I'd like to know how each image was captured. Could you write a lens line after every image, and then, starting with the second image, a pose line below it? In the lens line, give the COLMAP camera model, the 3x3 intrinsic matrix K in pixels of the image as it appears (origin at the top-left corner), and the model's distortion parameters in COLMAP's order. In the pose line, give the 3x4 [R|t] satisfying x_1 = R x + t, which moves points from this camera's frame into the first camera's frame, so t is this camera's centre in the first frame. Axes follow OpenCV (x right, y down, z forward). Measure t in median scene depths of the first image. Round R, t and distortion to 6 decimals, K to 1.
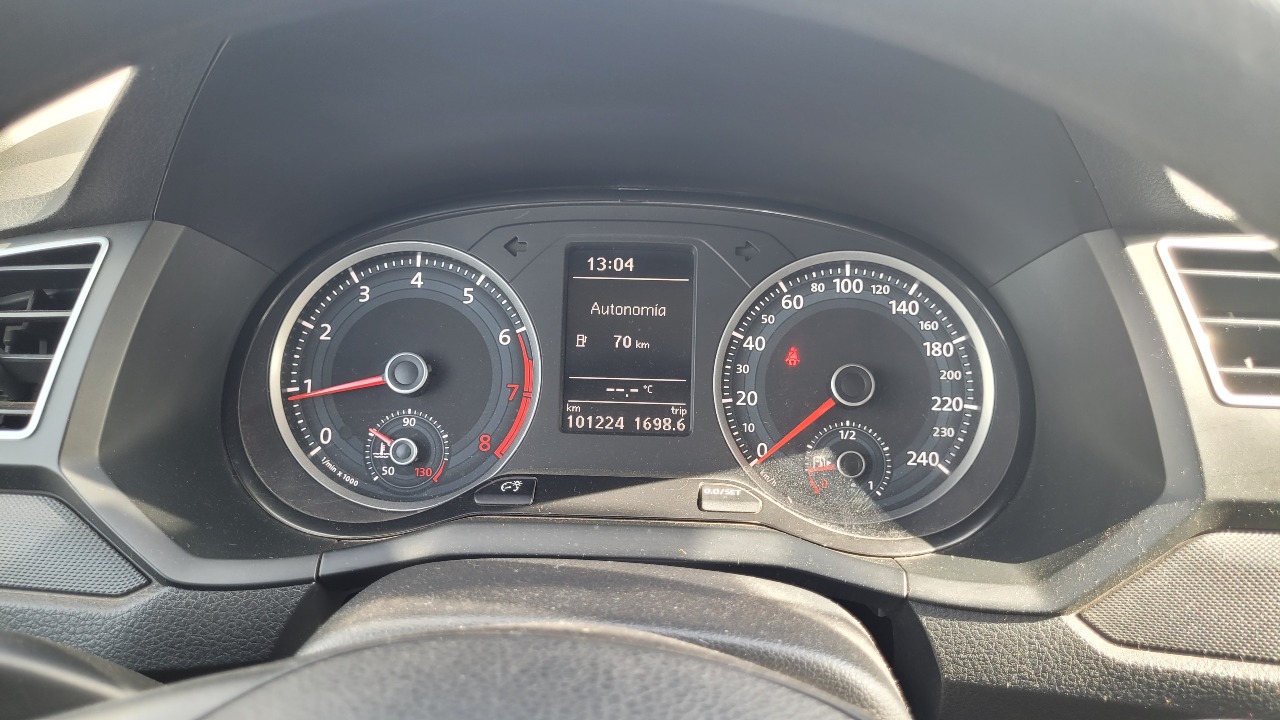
lens RADIAL K [[972.3, 0, 641.6], [0, 972.3, 365.6], [0, 0, 1]] dist [0.033030, -0.022138]
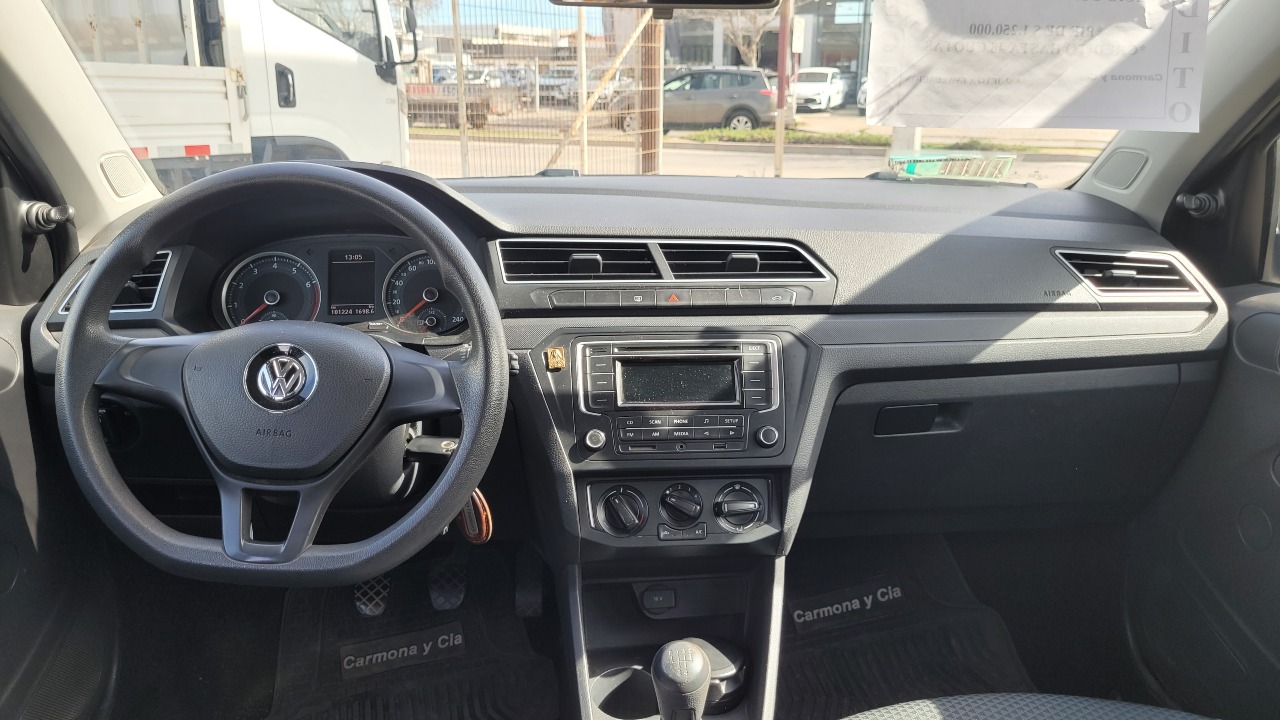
lens RADIAL K [[972.3, 0, 635.0], [0, 972.3, 362.5], [0, 0, 1]] dist [0.033030, -0.022138]
pose [[0.993622, -0.049125, 0.101503, 0.505624], [0.053996, 0.997490, -0.045808, 0.379969], [-0.098998, 0.050996, 0.993780, -1.898341]]
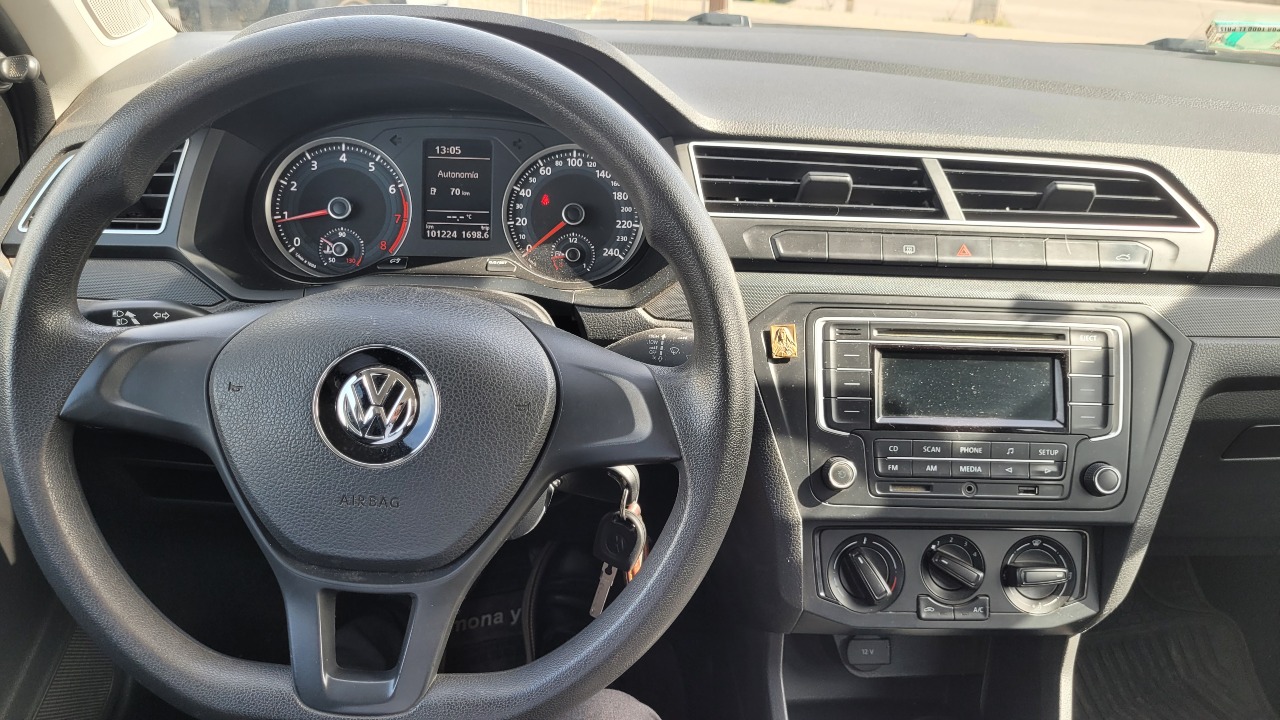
lens RADIAL K [[972.3, 0, 642.2], [0, 972.3, 353.1], [0, 0, 1]] dist [0.033030, -0.022138]
pose [[0.996982, -0.011702, 0.076751, 0.196228], [0.002663, 0.993147, 0.116840, 0.067904], [-0.077592, -0.116283, 0.990181, -0.956259]]
